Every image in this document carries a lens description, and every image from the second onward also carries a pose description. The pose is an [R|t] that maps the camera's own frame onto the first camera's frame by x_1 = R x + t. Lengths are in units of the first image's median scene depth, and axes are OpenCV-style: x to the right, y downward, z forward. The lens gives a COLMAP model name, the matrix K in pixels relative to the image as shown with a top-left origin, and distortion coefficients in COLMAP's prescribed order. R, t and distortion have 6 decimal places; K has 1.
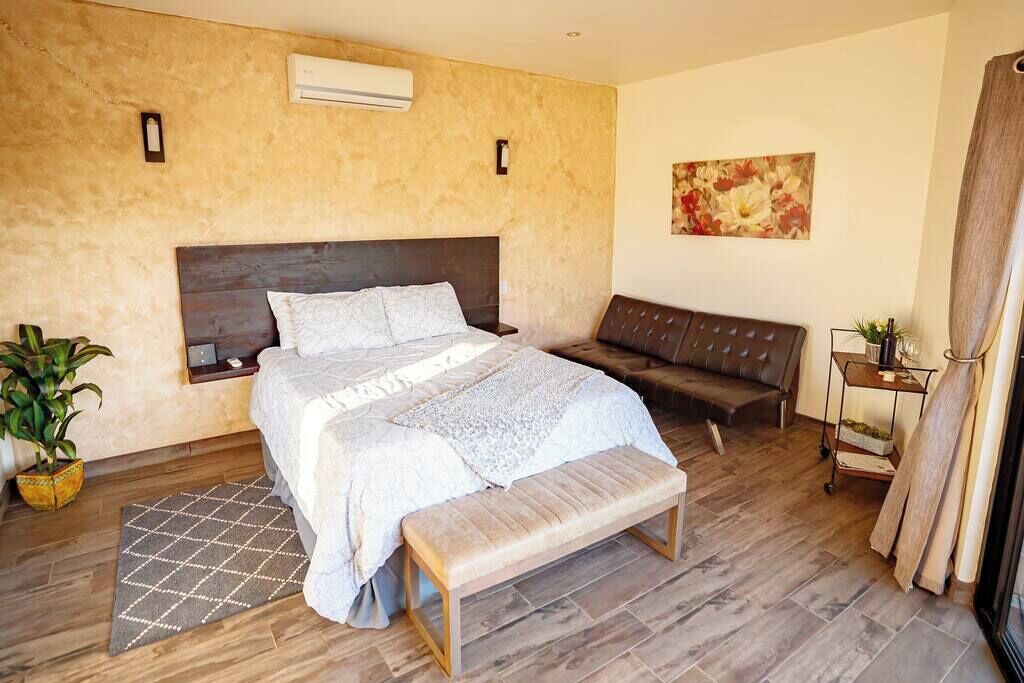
lens RADIAL K [[524.1, 0, 514.2], [0, 524.1, 339.8], [0, 0, 1]] dist [-0.025203, 0.001699]
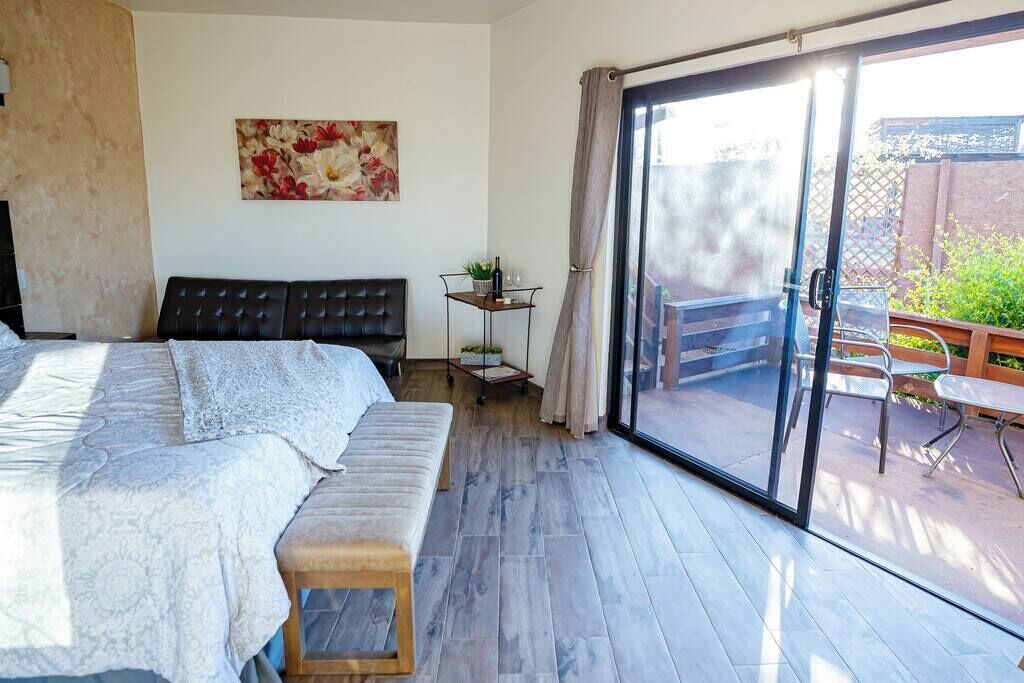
lens RADIAL K [[561.6, 0, 508.0], [0, 561.6, 339.5], [0, 0, 1]] dist [-0.027063, 0.006803]
pose [[0.563596, -0.189097, 0.804116, -0.278841], [0.177335, 0.978447, 0.105801, 0.011502], [-0.806791, 0.082969, 0.584982, 0.110887]]
